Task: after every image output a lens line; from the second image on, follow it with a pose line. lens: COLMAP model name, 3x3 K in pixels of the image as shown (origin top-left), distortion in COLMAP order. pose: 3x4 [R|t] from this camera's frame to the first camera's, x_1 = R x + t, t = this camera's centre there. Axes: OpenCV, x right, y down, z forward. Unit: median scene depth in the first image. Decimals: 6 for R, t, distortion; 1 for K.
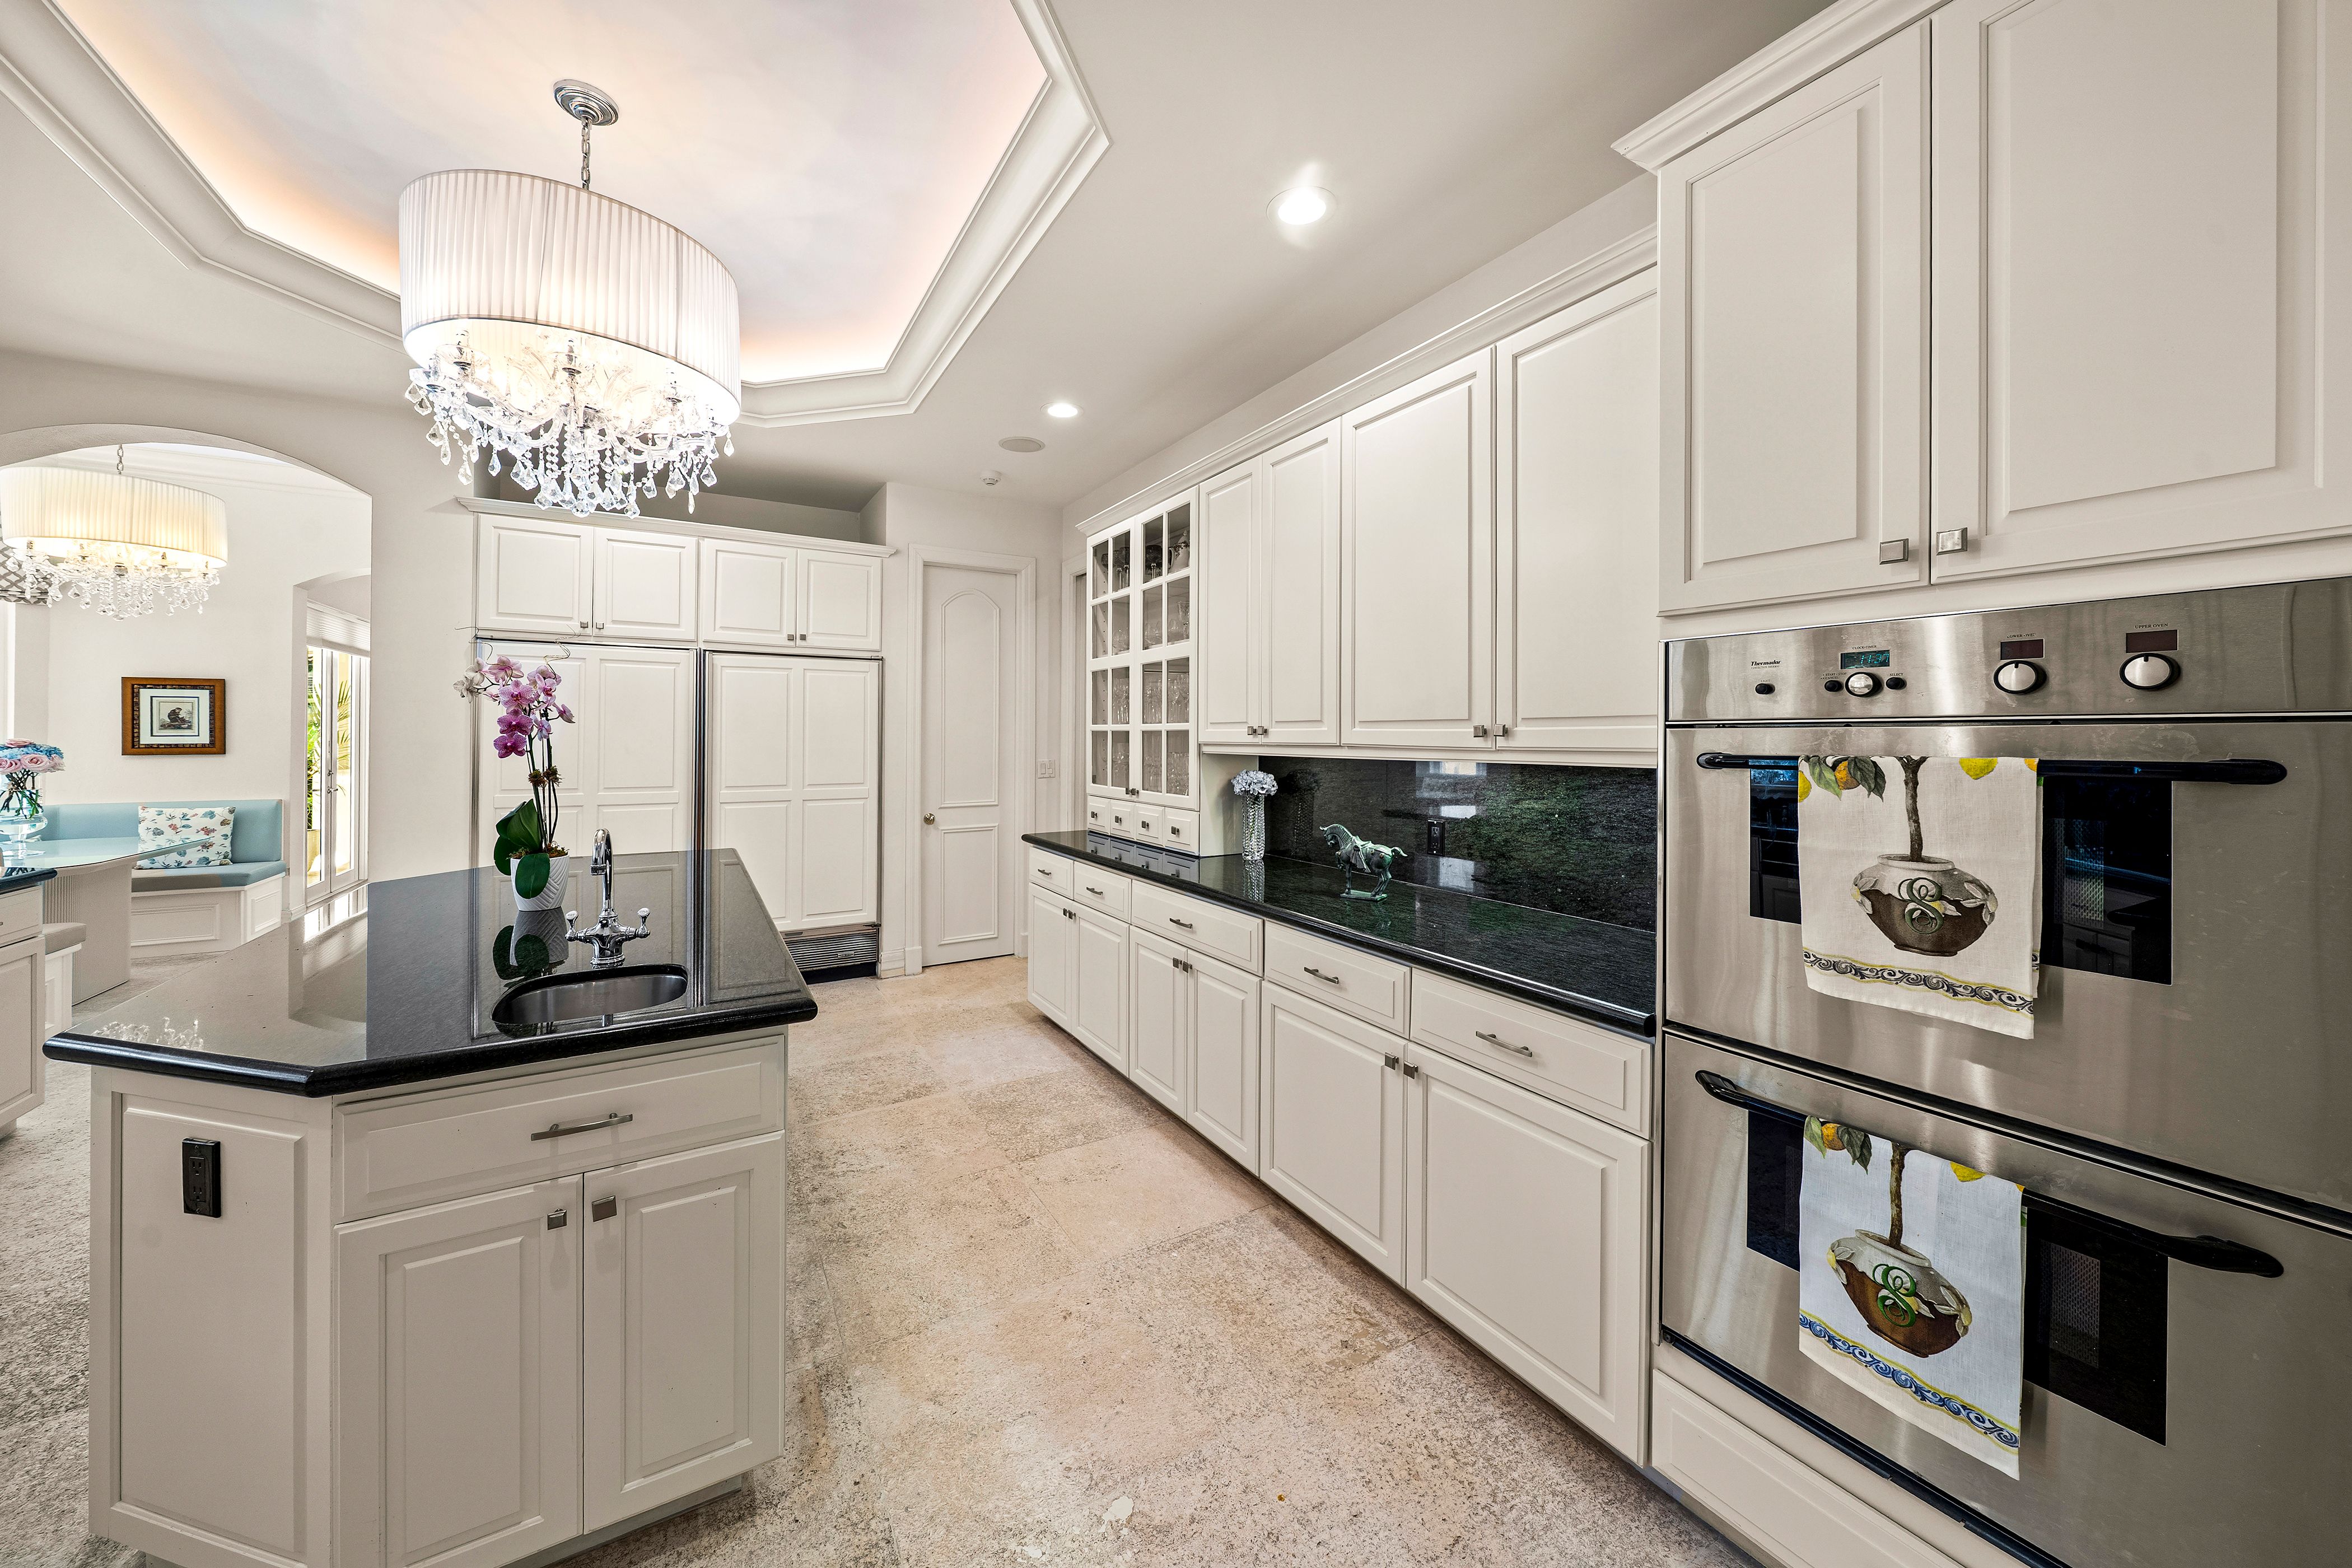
lens RADIAL K [[817.7, 0, 1150.9], [0, 817.7, 734.2], [0, 0, 1]] dist [-0.003466, -0.000181]
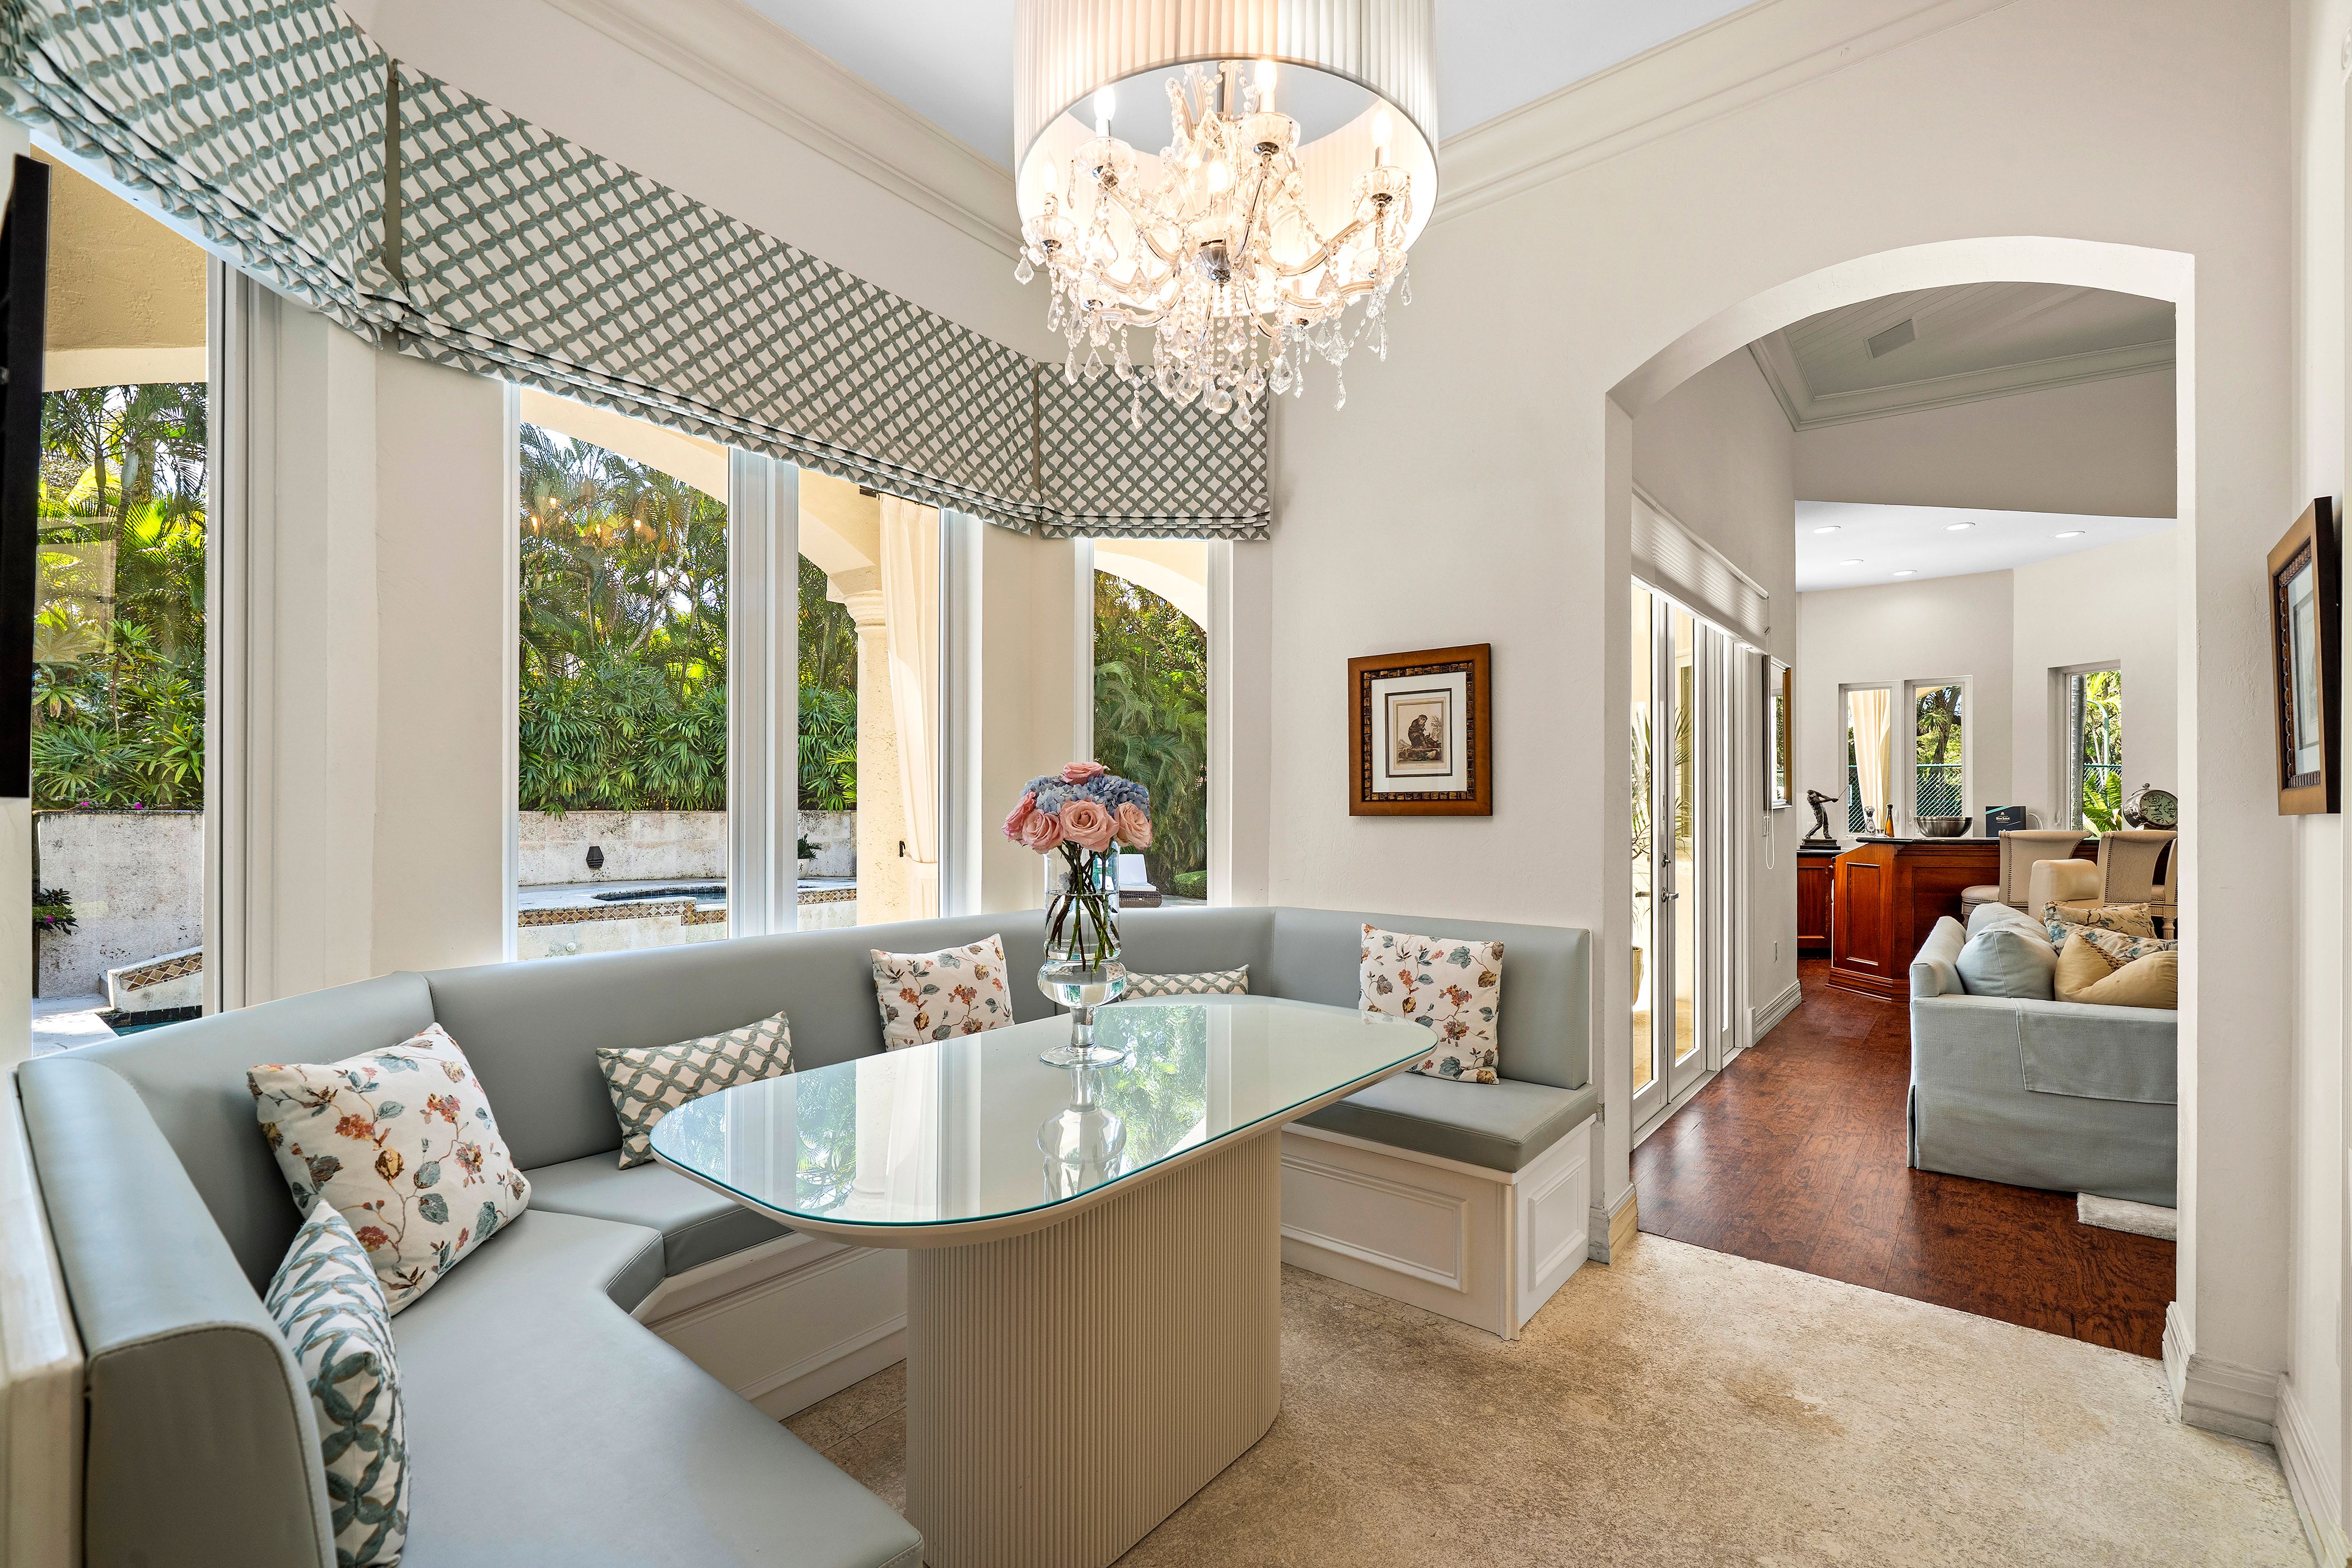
lens RADIAL K [[1018.6, 0, 1174.9], [0, 1018.6, 799.8], [0, 0, 1]] dist [0.000545, 0.000012]
pose [[0.353043, -0.007776, -0.935575, -0.705245], [0.002486, 0.999970, -0.007374, 0.020207], [0.935604, 0.000278, 0.353052, 0.666056]]
